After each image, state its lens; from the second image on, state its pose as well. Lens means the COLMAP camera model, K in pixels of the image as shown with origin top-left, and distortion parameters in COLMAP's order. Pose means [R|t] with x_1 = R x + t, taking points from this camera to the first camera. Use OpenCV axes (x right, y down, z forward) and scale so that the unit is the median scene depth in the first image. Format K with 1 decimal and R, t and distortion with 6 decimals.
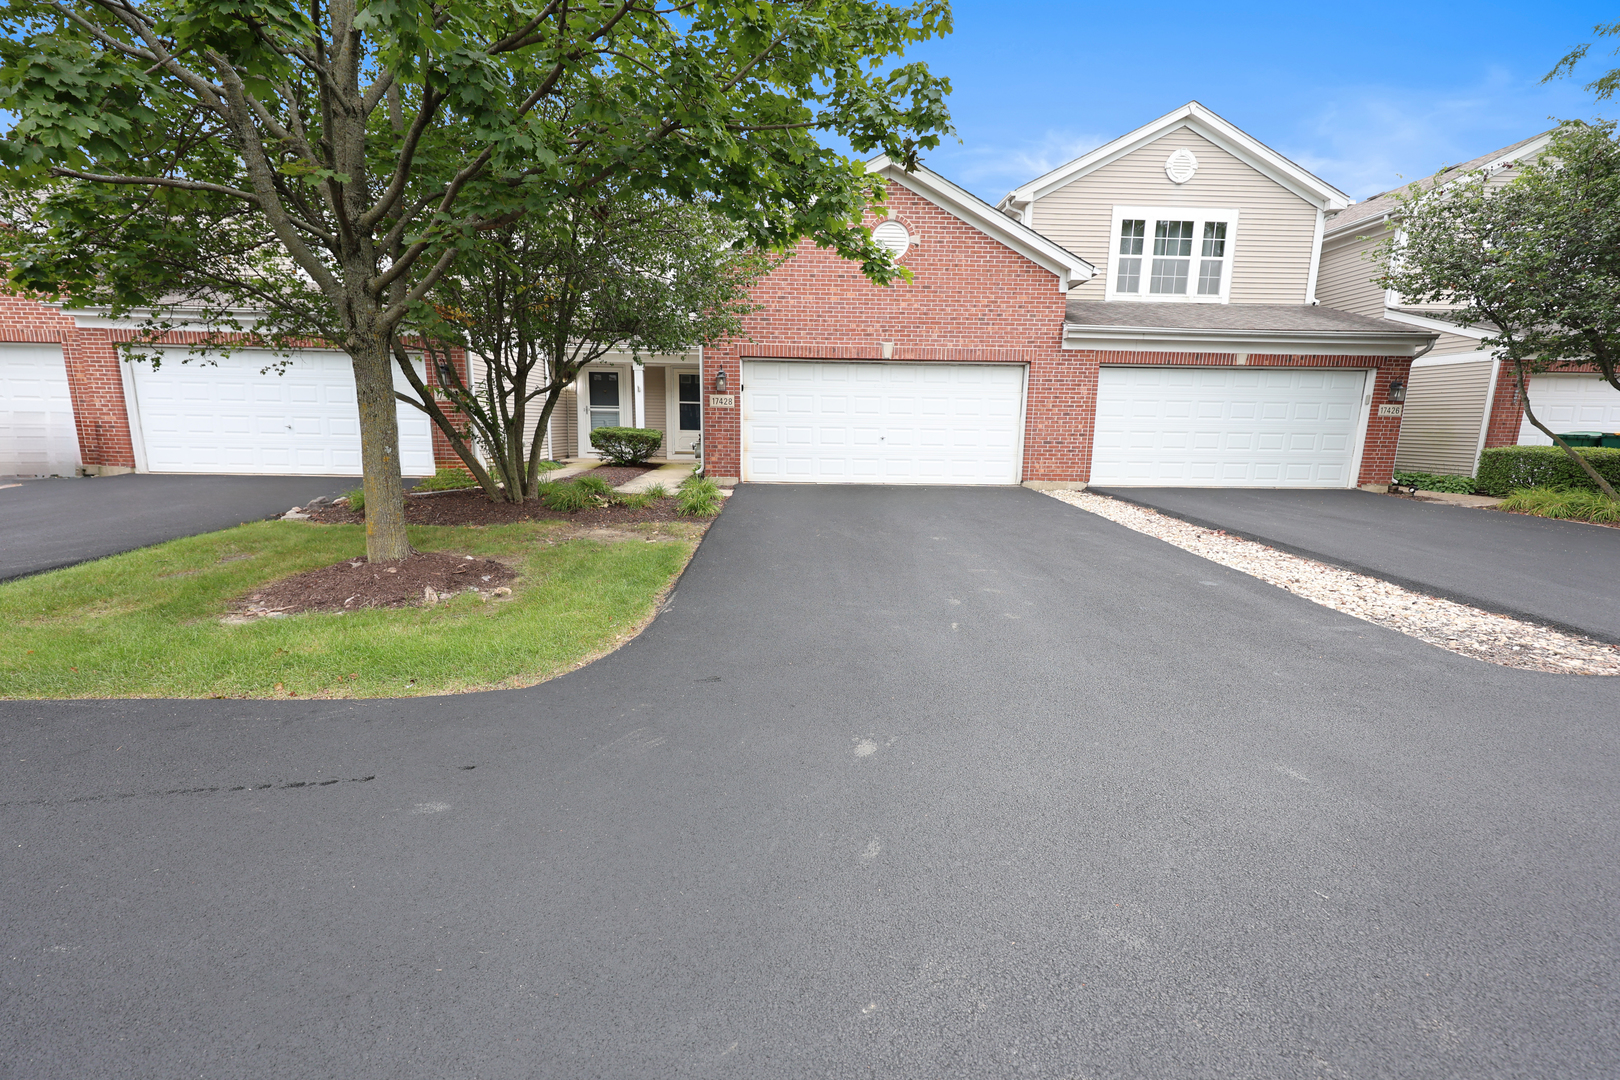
lens RADIAL K [[672.6, 0, 808.7], [0, 672.6, 545.6], [0, 0, 1]] dist [0.004126, 0.000705]
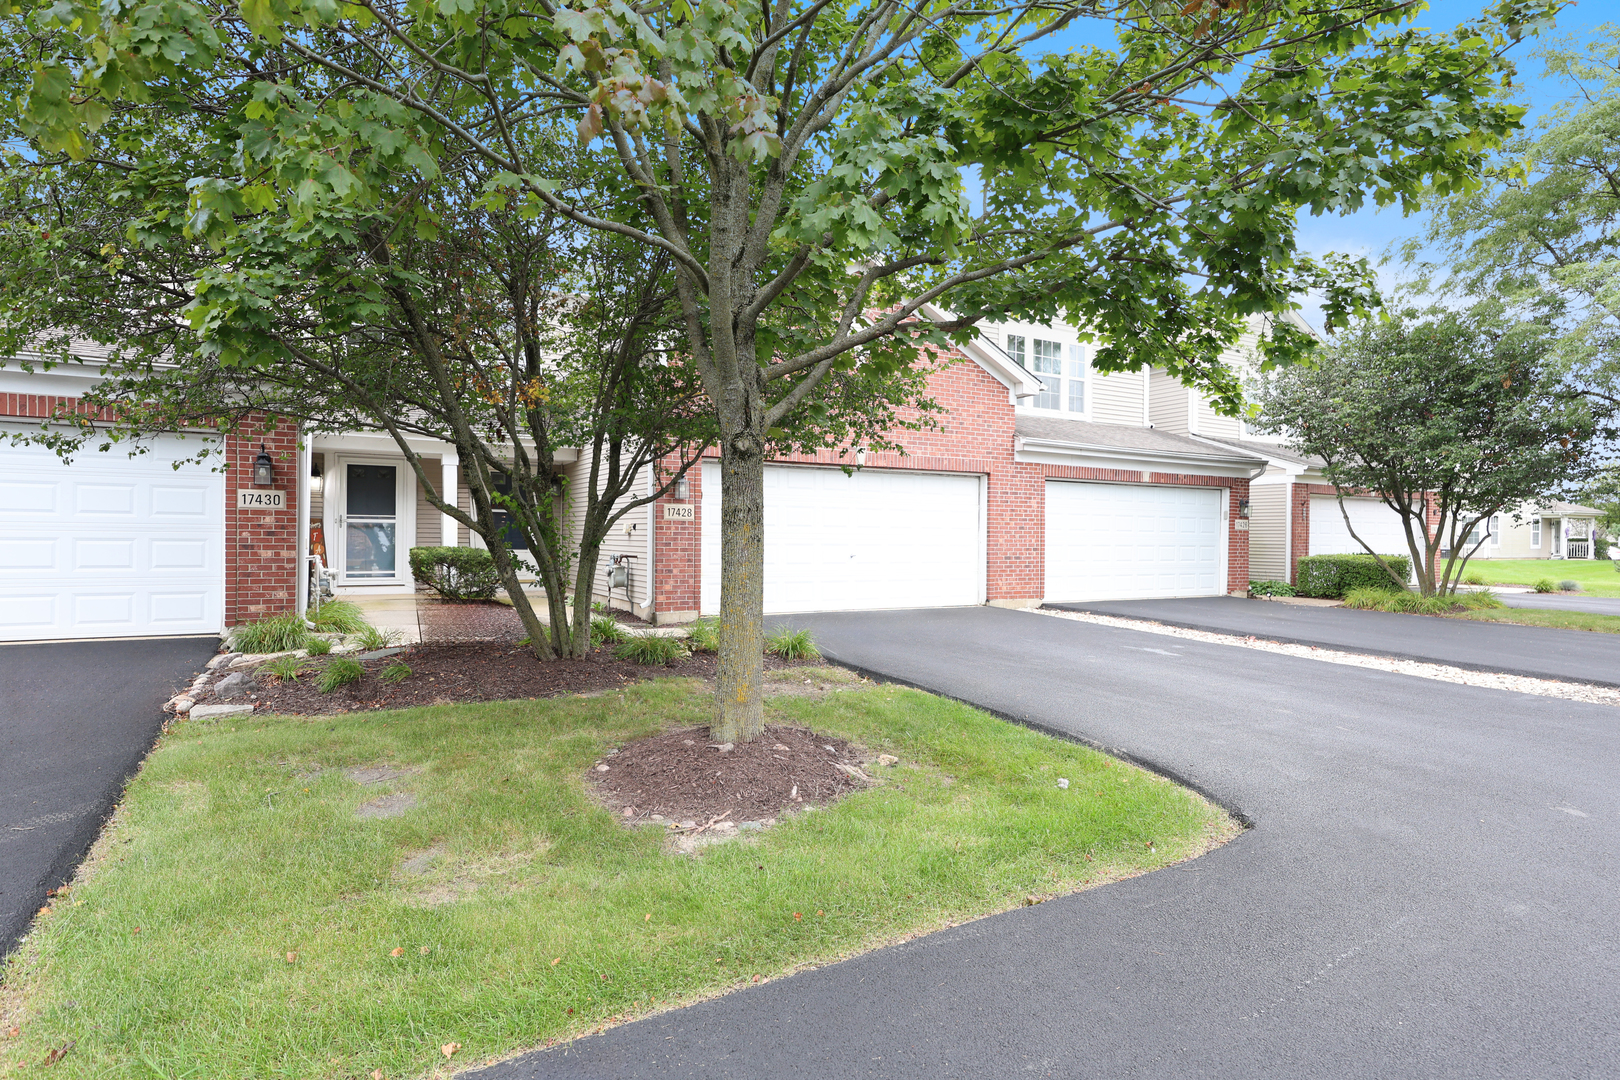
lens RADIAL K [[906.5, 0, 810.8], [0, 906.5, 540.5], [0, 0, 1]] dist [-0.013925, -0.001785]
pose [[0.879704, -0.007796, 0.475458, -0.480581], [0.088293, 0.985157, -0.147208, -0.017497], [-0.467253, 0.171479, 0.867335, 0.040112]]
